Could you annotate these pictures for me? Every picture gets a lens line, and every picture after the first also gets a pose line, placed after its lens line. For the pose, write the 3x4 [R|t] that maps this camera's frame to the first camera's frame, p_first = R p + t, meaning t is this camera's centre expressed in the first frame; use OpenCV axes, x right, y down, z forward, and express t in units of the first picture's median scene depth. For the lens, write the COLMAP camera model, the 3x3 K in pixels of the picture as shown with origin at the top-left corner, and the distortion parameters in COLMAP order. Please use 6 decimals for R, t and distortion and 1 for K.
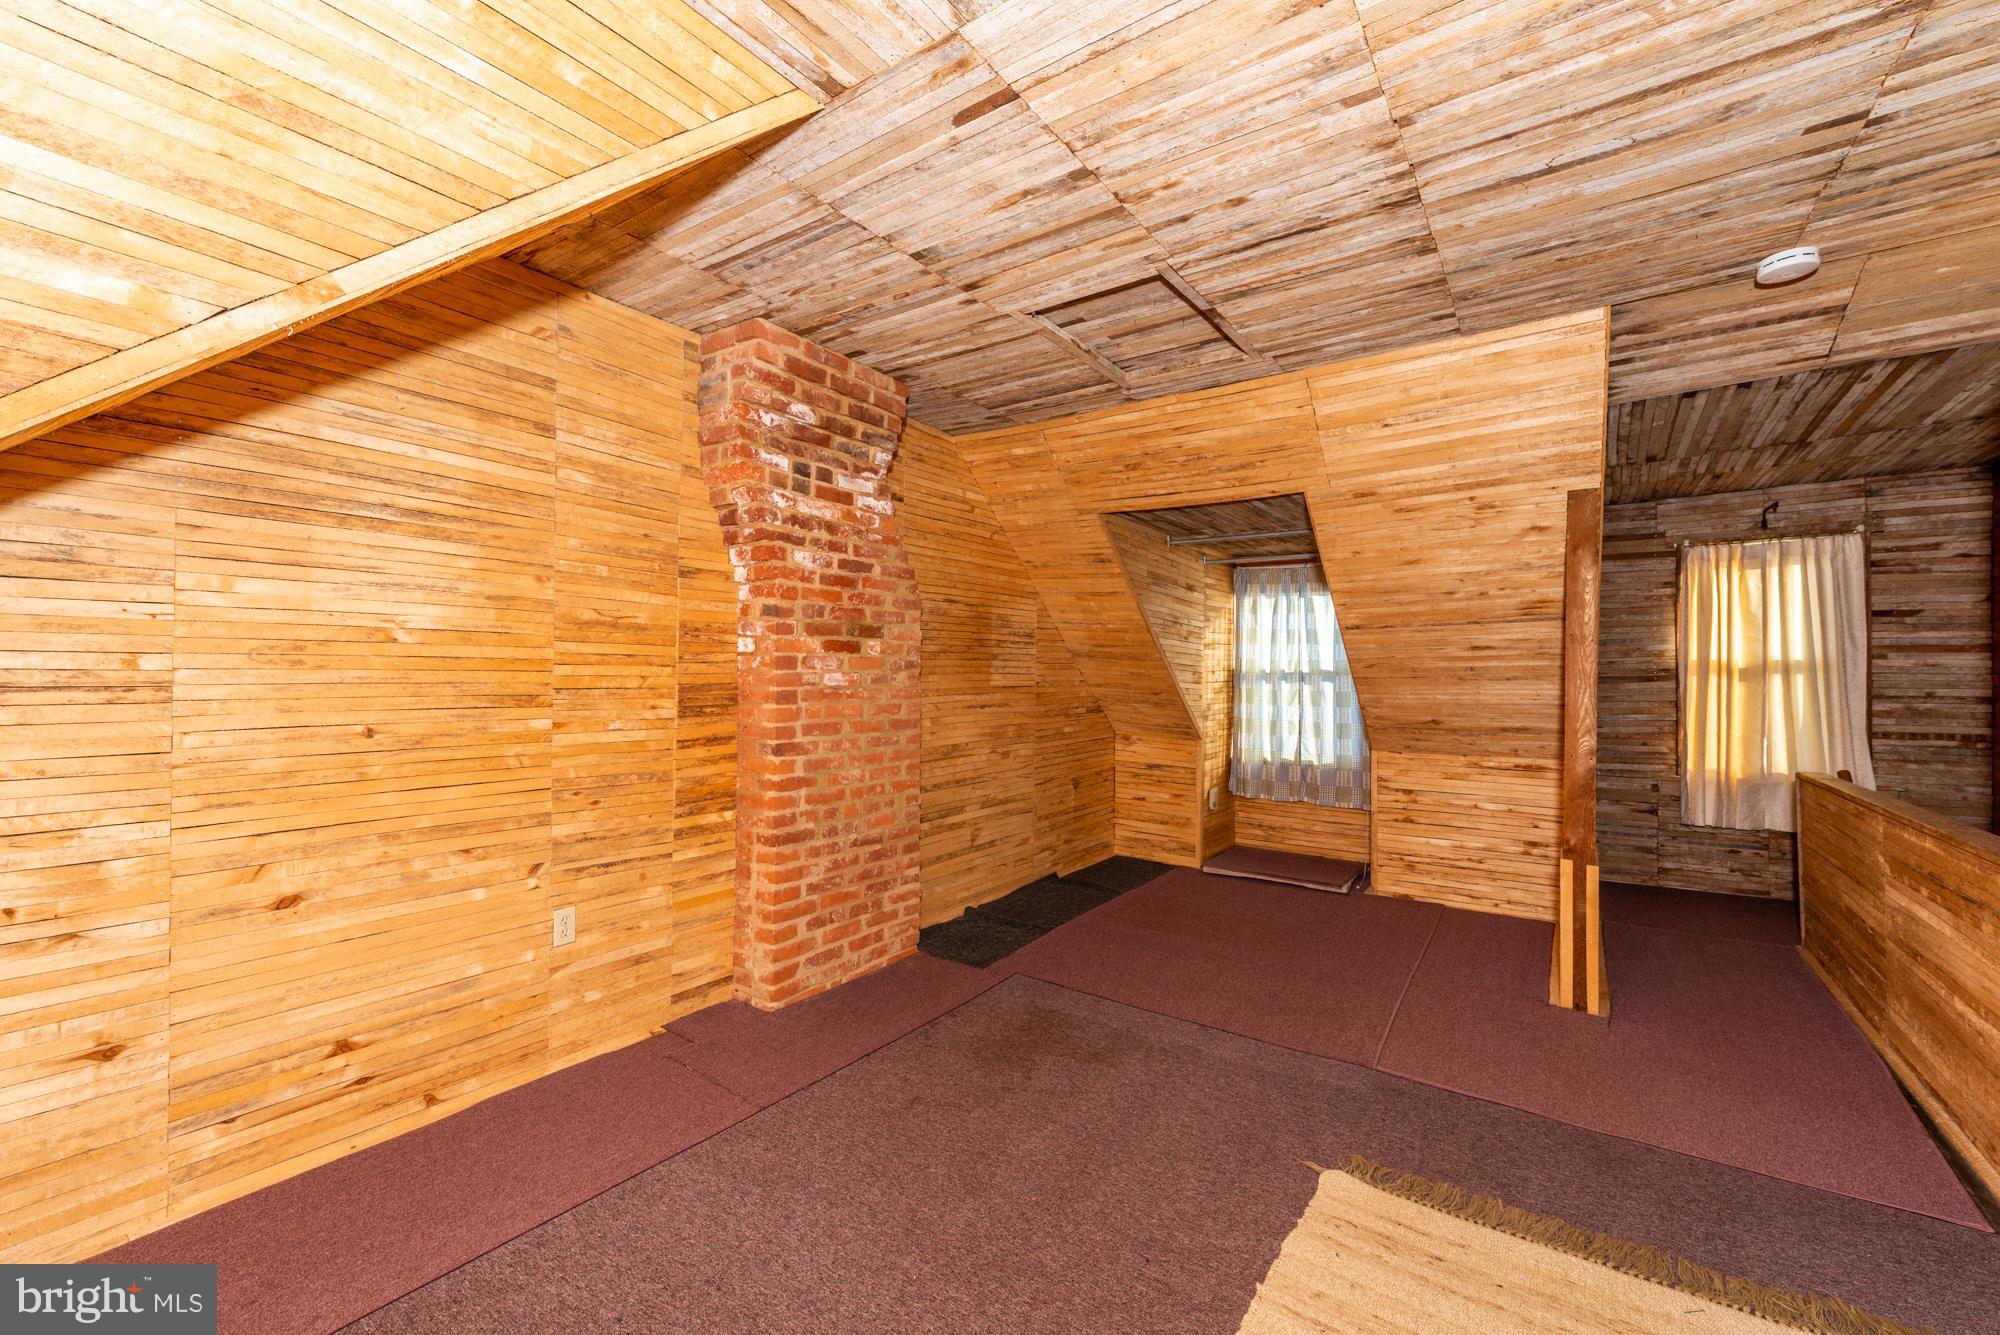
lens RADIAL K [[830.8, 0, 997.1], [0, 830.8, 673.1], [0, 0, 1]] dist [0.014923, -0.001683]
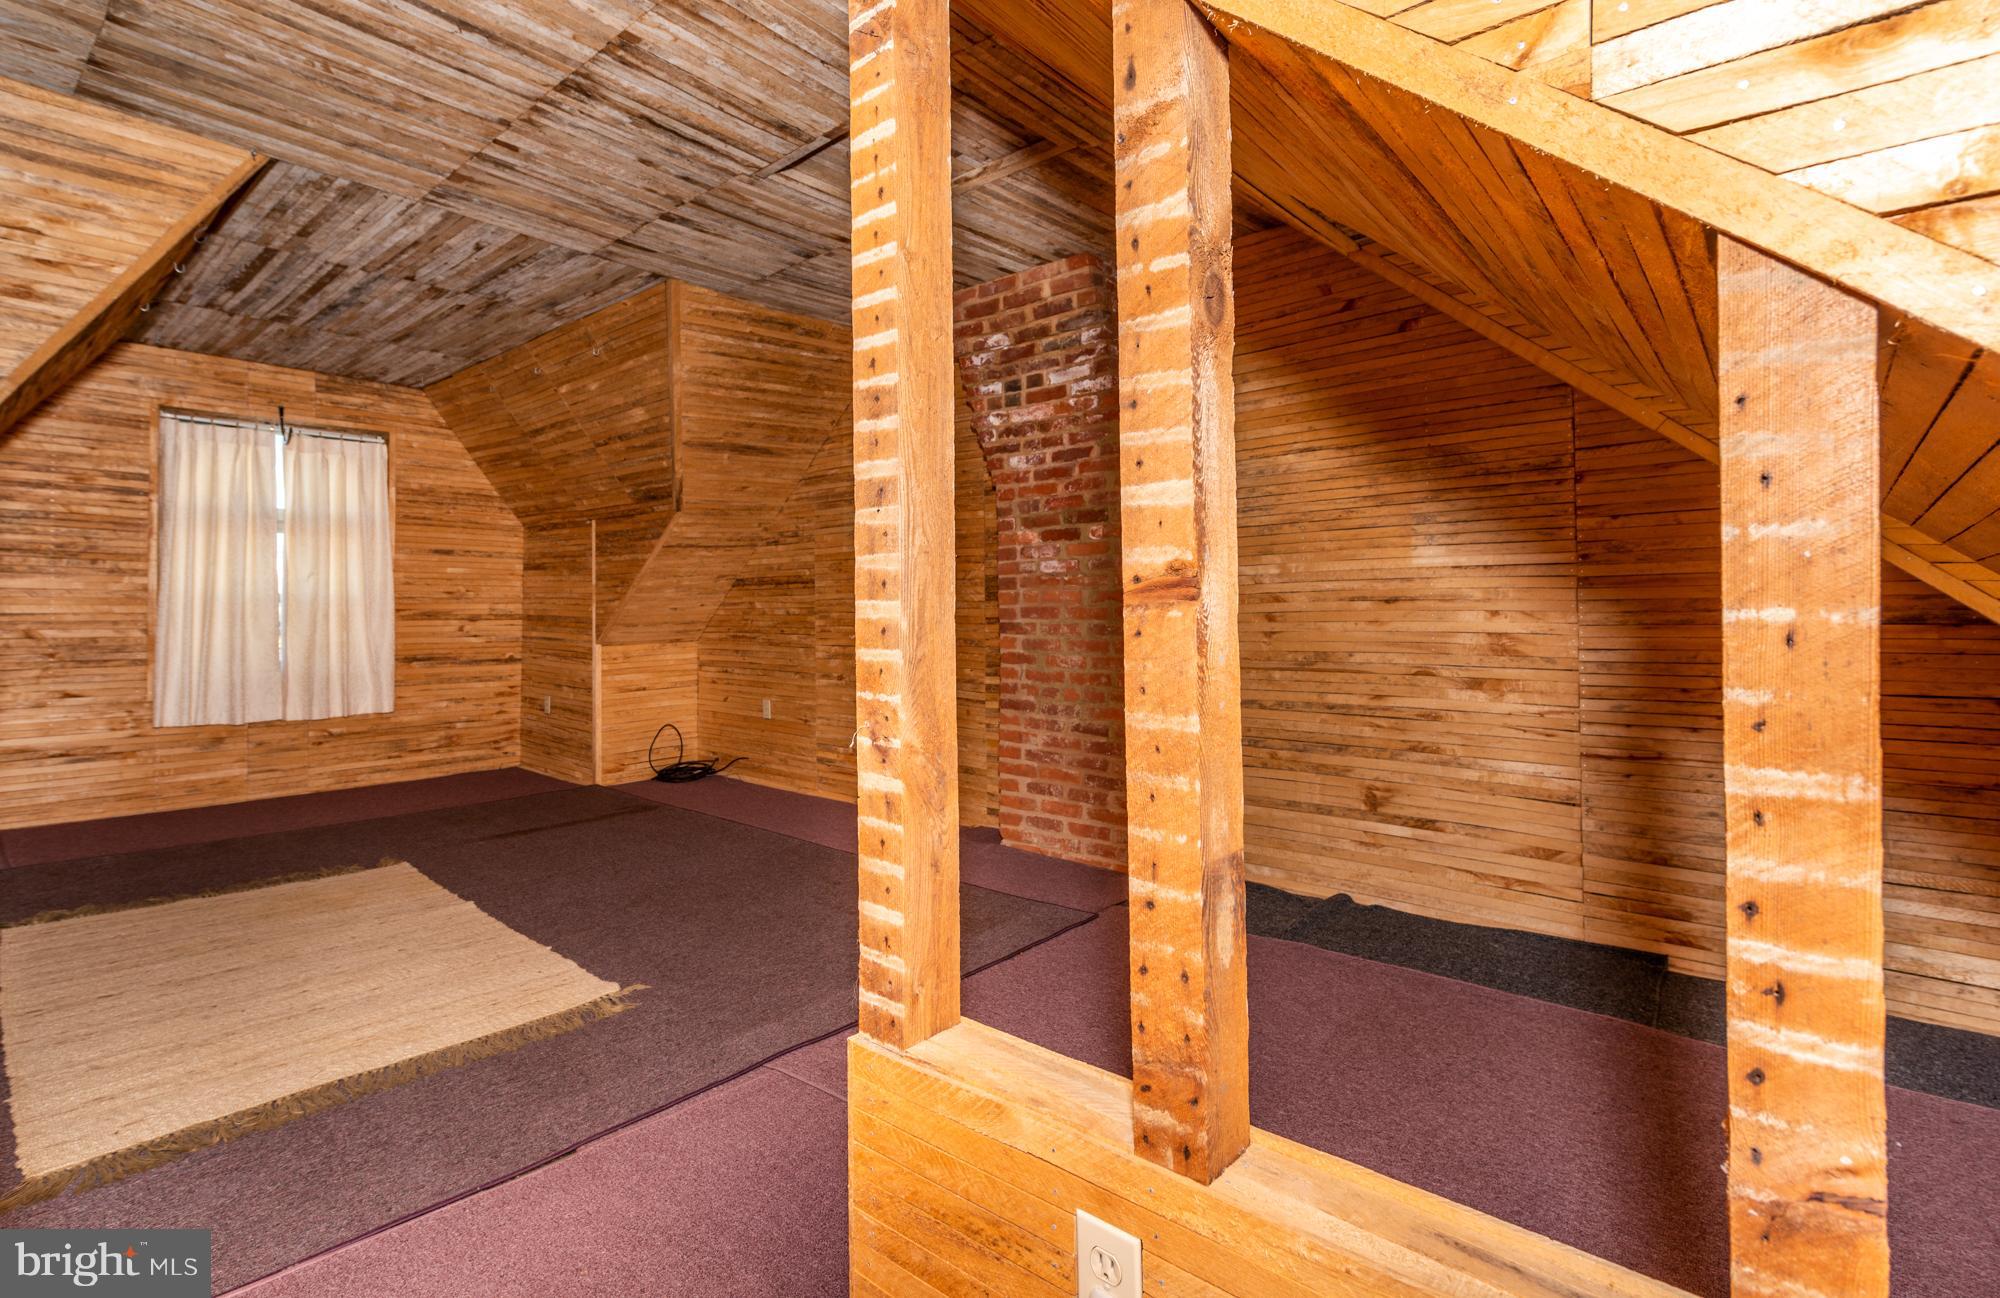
lens RADIAL K [[924.4, 0, 934.3], [0, 924.4, 598.8], [0, 0, 1]] dist [0.005969, -0.000023]
pose [[-0.136126, -0.012236, -0.990616, 1.027011], [0.008110, 0.999876, -0.013465, 0.065318], [0.990658, -0.009866, -0.136010, 1.045017]]
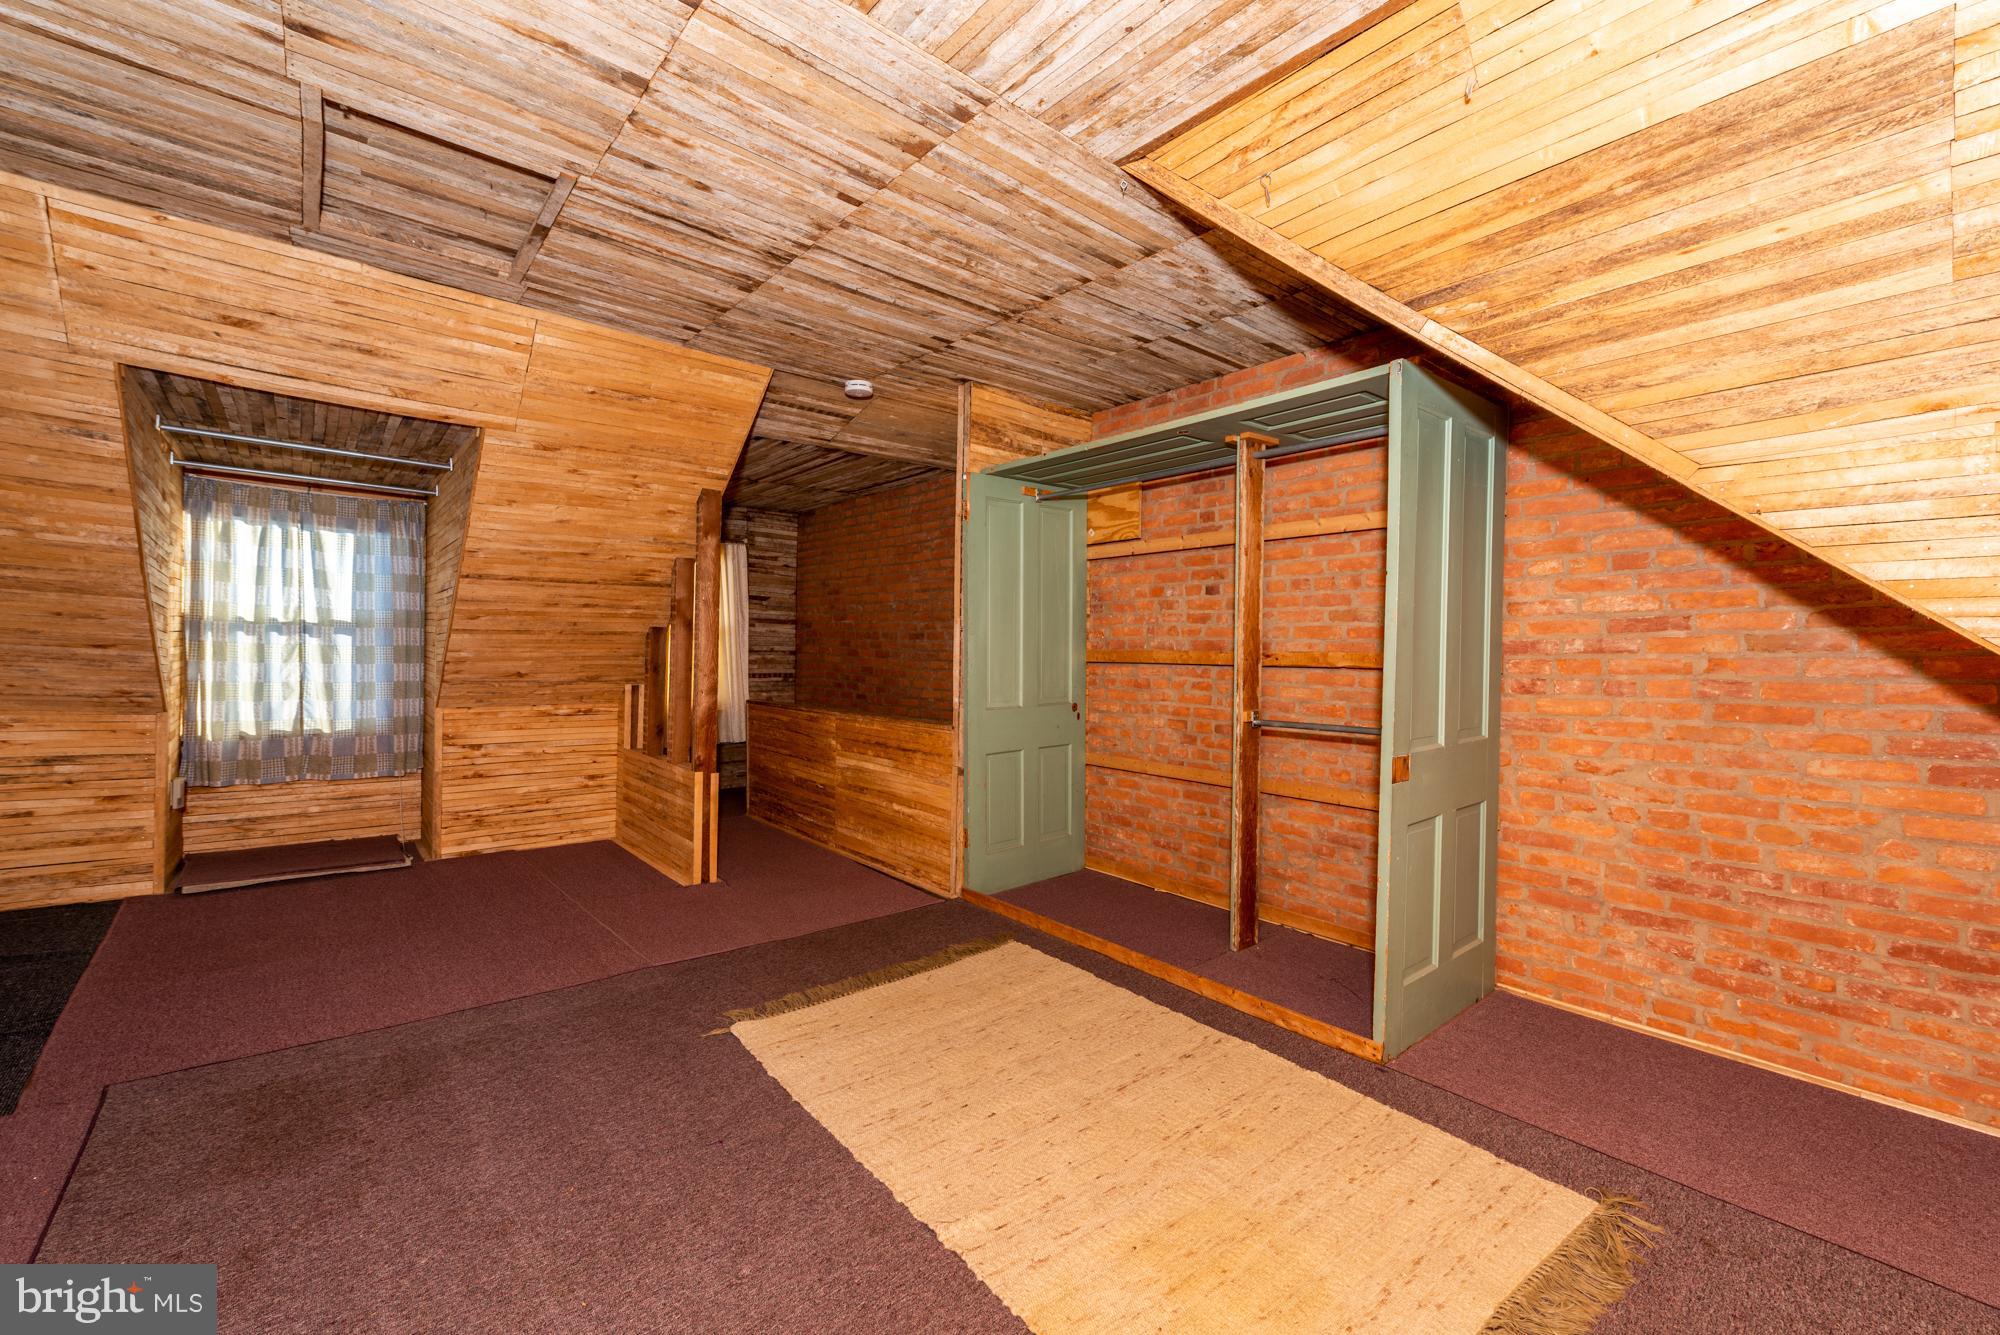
lens RADIAL K [[830.8, 0, 1012.5], [0, 830.8, 675.4], [0, 0, 1]] dist [0.014923, -0.001683]
pose [[0.245168, -0.026087, 0.969130, -0.452351], [-0.017739, 0.999350, 0.031388, 0.022384], [-0.969318, -0.024887, 0.244546, 0.210341]]
